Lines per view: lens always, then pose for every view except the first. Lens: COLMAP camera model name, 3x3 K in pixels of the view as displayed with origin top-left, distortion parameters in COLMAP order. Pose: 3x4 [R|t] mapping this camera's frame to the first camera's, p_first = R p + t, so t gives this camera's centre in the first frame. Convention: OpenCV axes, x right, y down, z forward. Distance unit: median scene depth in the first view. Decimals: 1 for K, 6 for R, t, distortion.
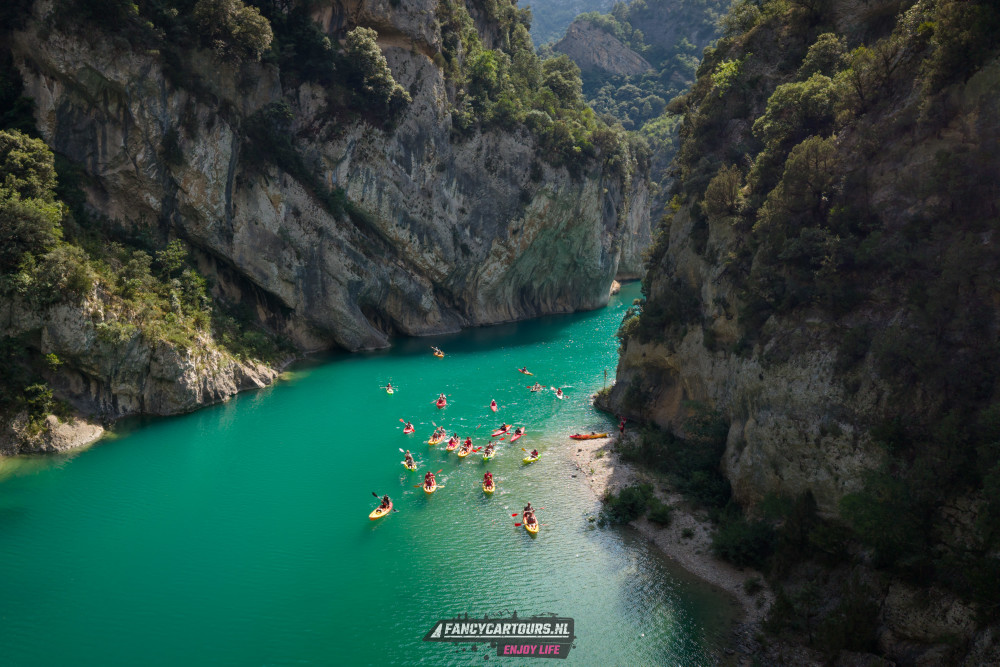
lens RADIAL K [[799.6, 0, 471.8], [0, 799.6, 335.3], [0, 0, 1]] dist [0.161392, -0.276568]
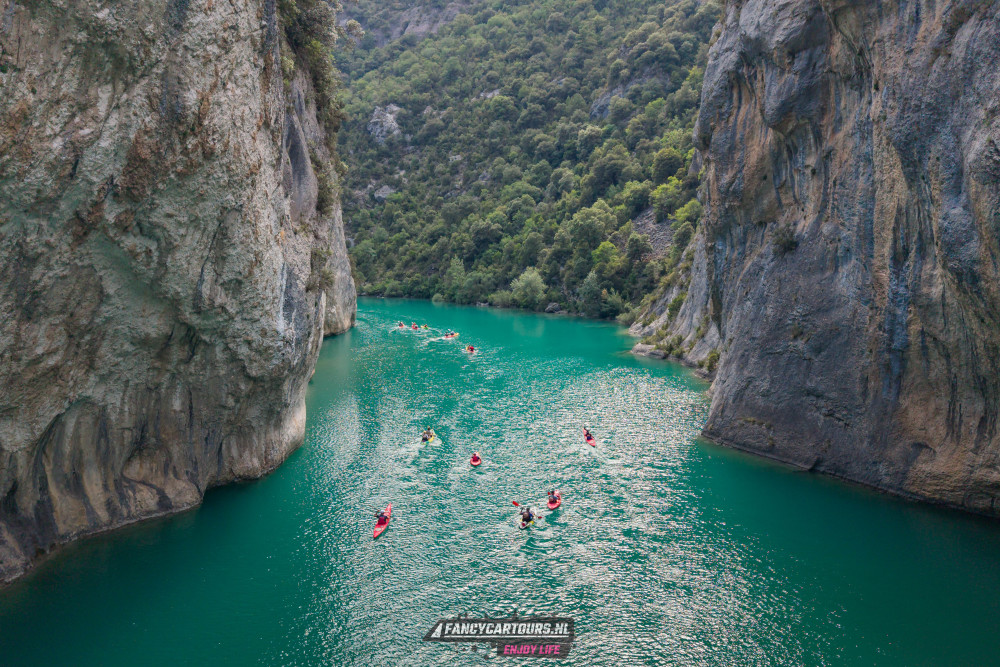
lens RADIAL K [[799.8, 0, 486.1], [0, 799.8, 335.9], [0, 0, 1]] dist [0.014042, -0.001081]
pose [[0.899379, -0.057148, 0.433418, 0.125628], [0.073021, 0.997129, -0.020050, -0.093608], [-0.431028, 0.049682, 0.900970, 0.886943]]
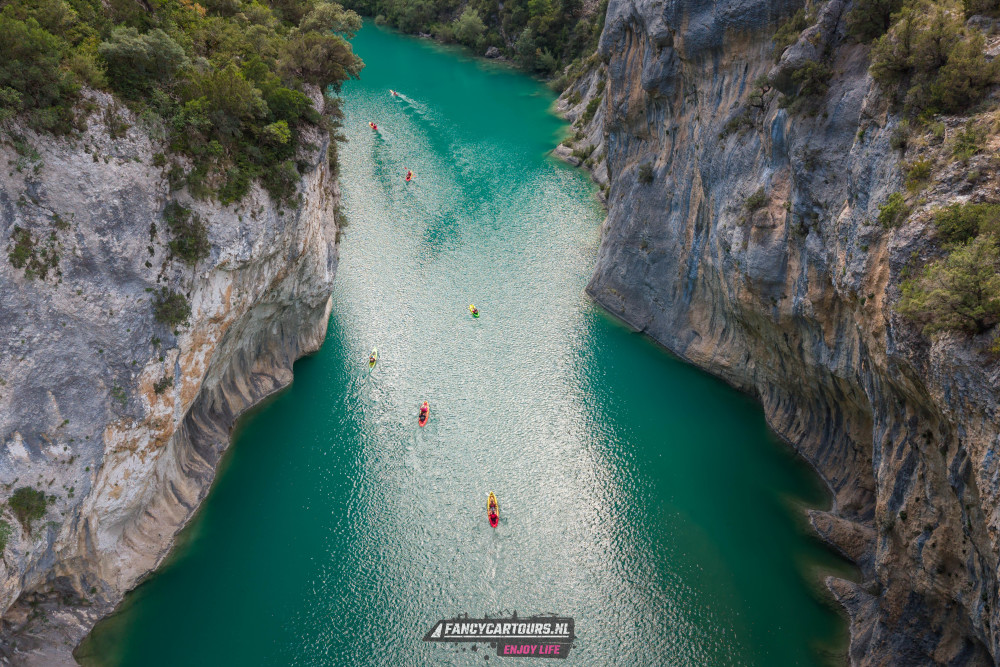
lens RADIAL K [[799.6, 0, 471.8], [0, 799.6, 335.3], [0, 0, 1]] dist [0.161392, -0.276568]
pose [[0.870737, -0.278352, 0.405386, 0.036290], [0.091579, 0.901742, 0.422463, -0.320985], [-0.483147, -0.330729, 0.810671, 0.695175]]
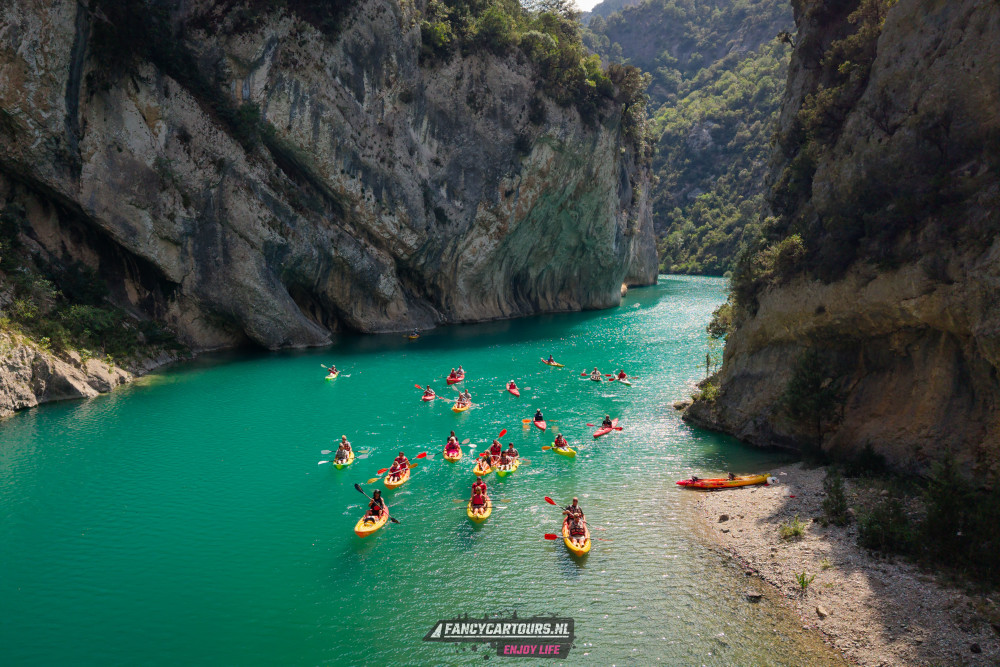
lens RADIAL K [[799.6, 0, 471.8], [0, 799.6, 335.3], [0, 0, 1]] dist [0.161392, -0.276568]
pose [[0.999336, -0.002897, 0.036333, -0.007038], [0.004404, 0.999130, -0.041461, 0.033439], [-0.036181, 0.041594, 0.998479, 0.297145]]
